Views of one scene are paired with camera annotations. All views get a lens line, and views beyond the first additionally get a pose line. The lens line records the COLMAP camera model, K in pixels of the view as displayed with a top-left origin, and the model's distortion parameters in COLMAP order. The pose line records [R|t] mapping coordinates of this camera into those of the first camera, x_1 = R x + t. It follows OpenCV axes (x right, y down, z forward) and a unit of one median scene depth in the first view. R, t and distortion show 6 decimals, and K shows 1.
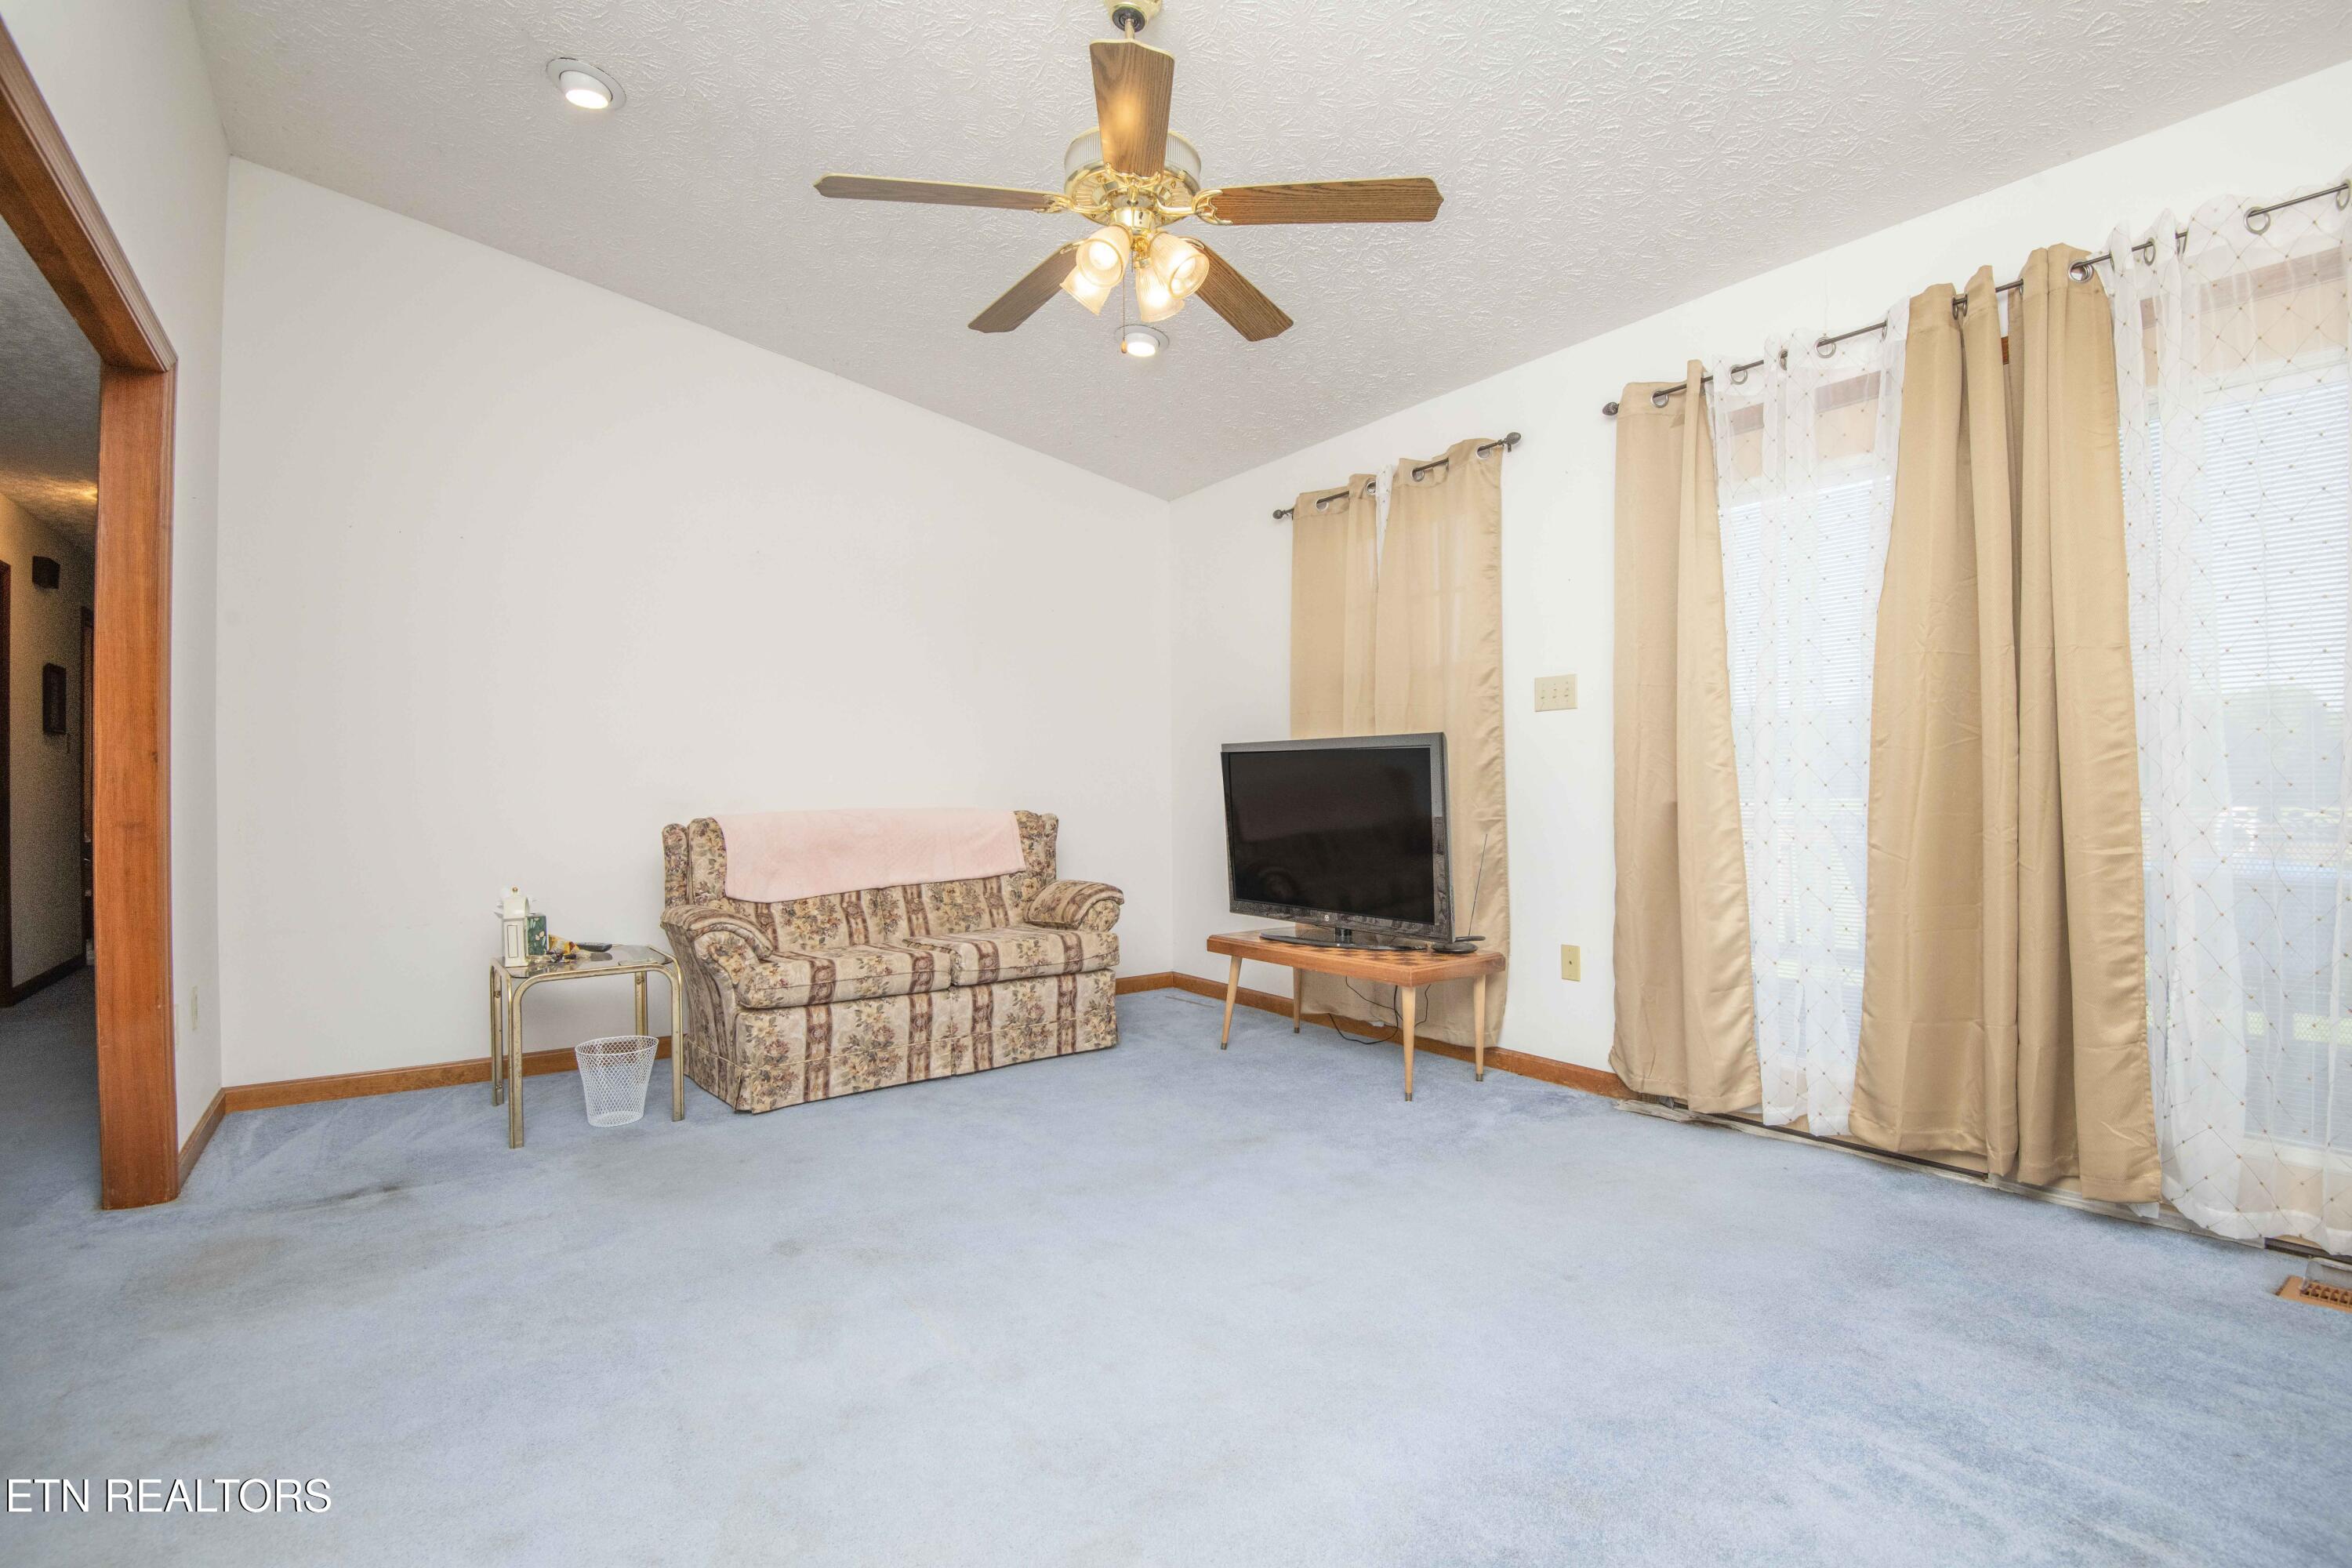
lens RADIAL K [[1088.2, 0, 1176.0], [0, 1088.2, 784.0], [0, 0, 1]] dist [-0.016980, -0.014322]
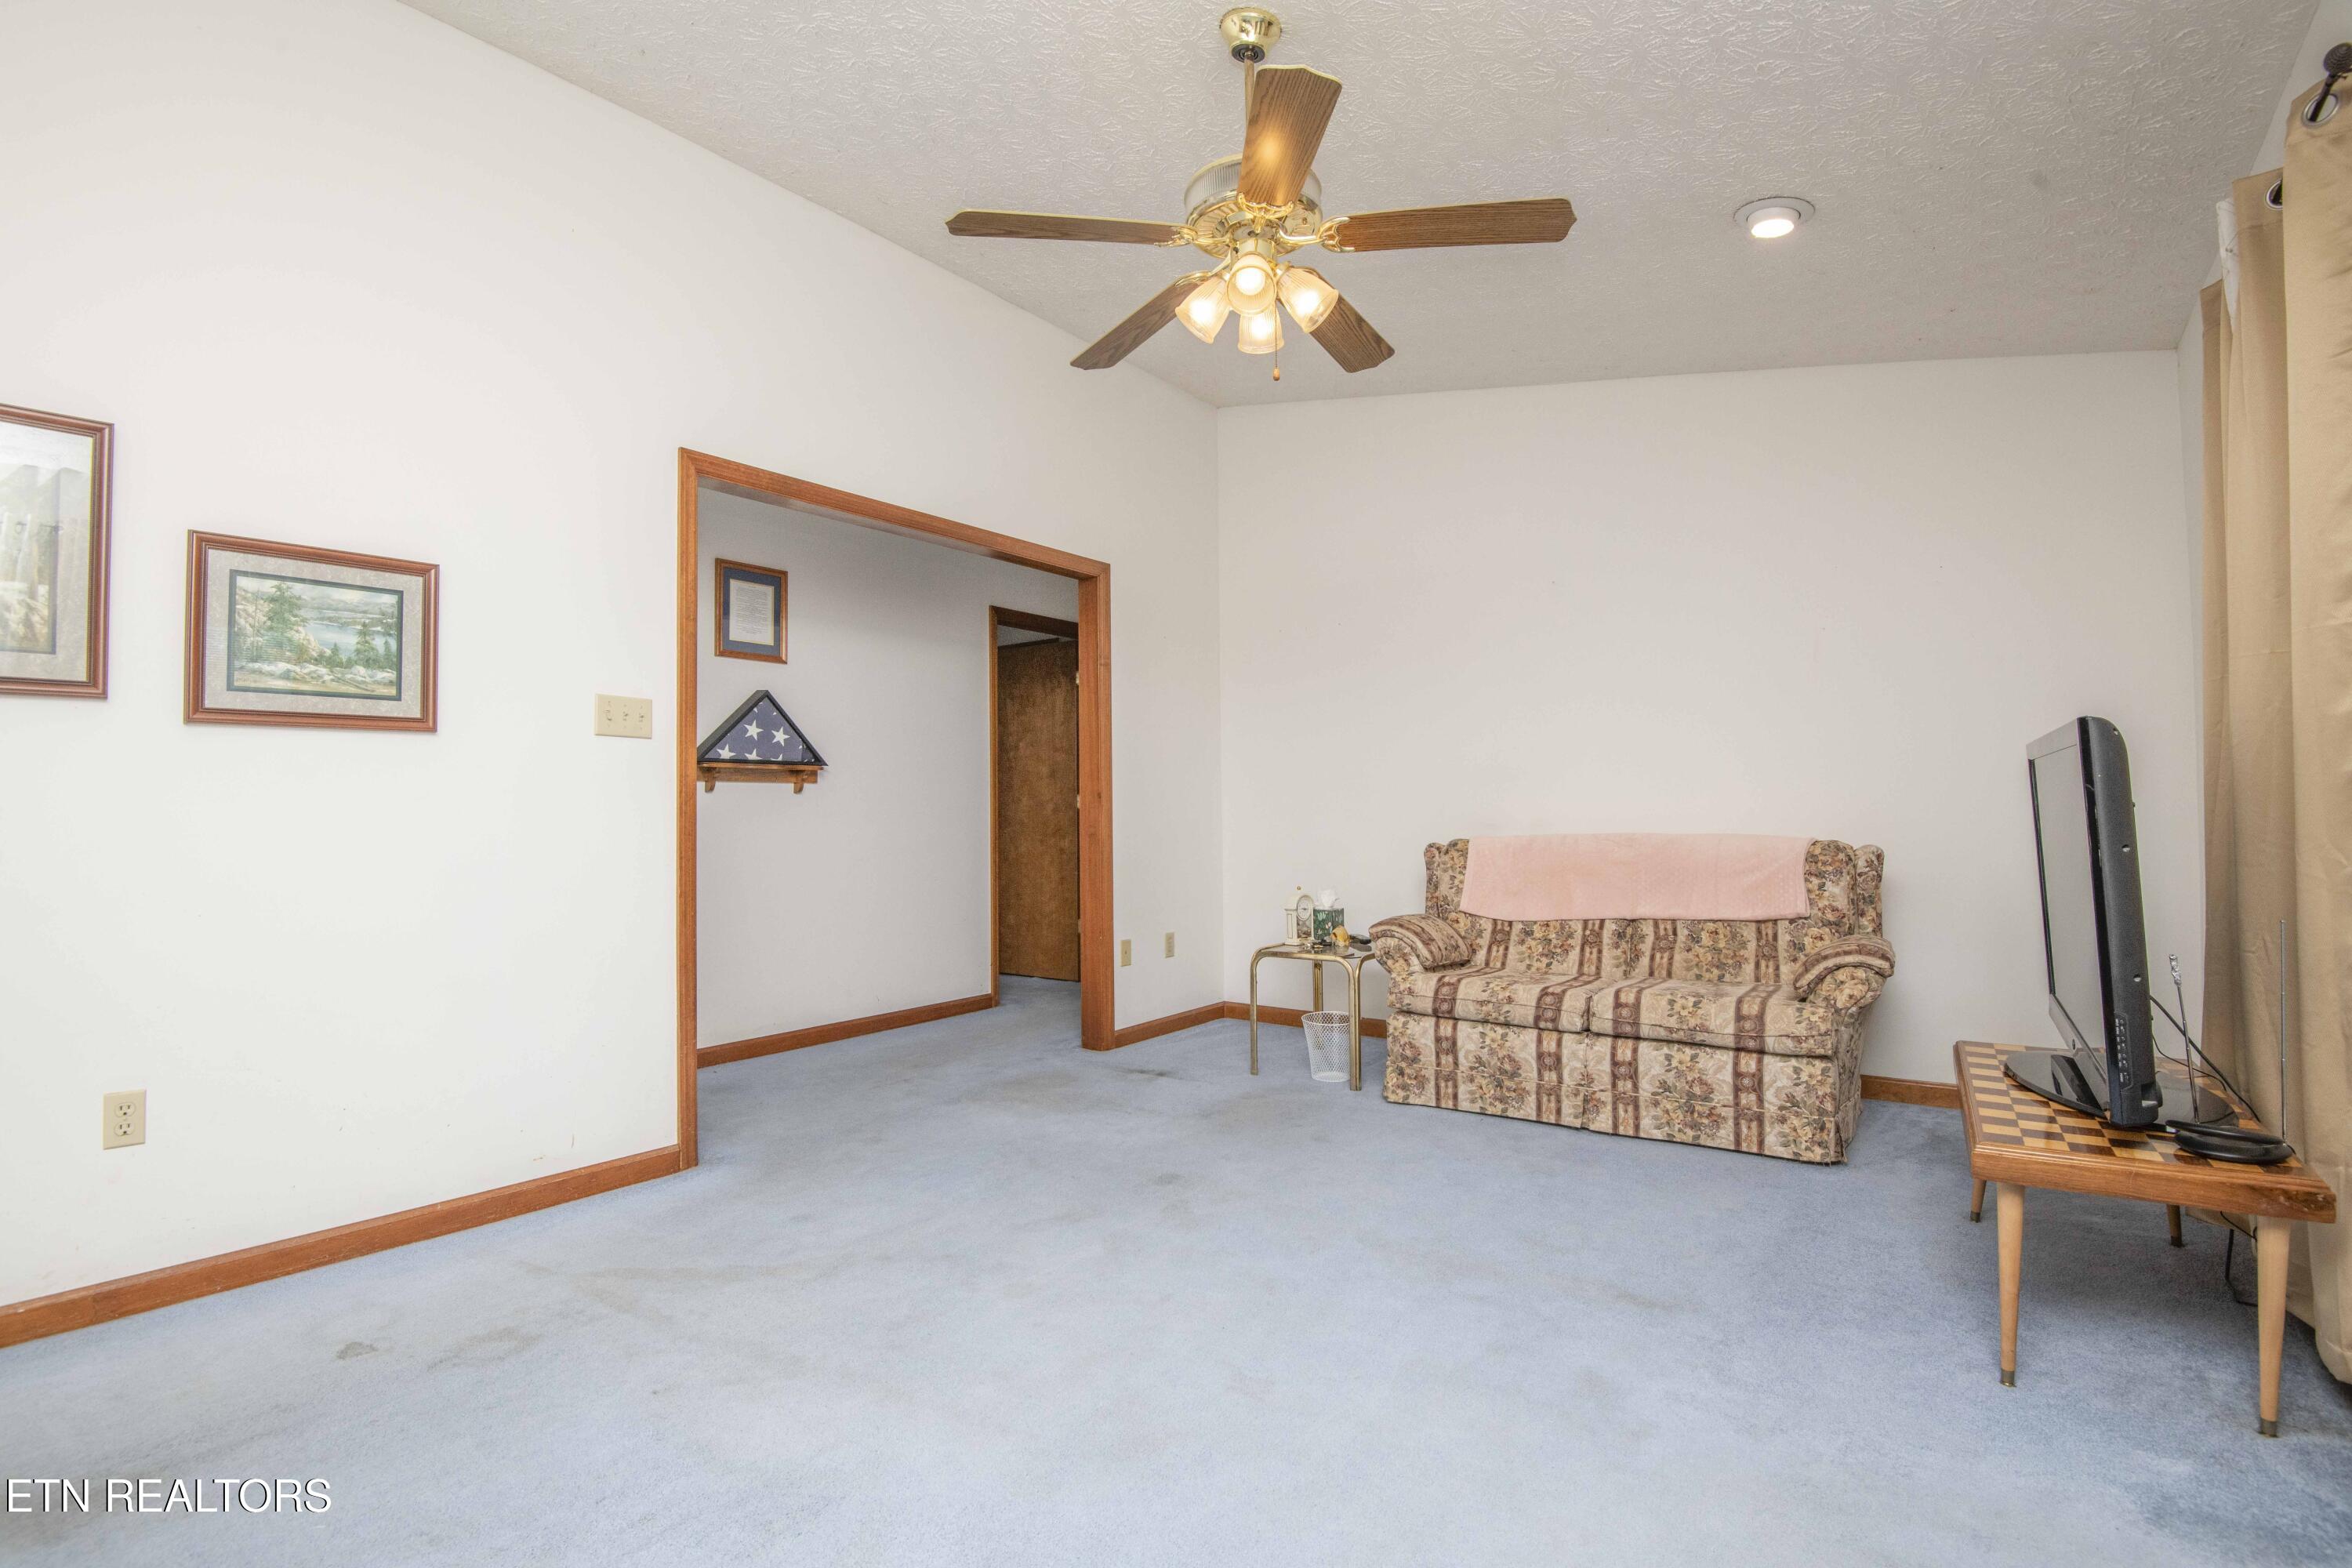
lens RADIAL K [[1068.4, 0, 1190.0], [0, 1068.4, 790.5], [0, 0, 1]] dist [-0.026295, -0.000211]
pose [[0.312195, -0.013654, -0.949920, 0.530362], [0.007727, 0.999900, -0.011833, -0.007101], [0.949987, -0.003646, 0.312269, 0.401775]]
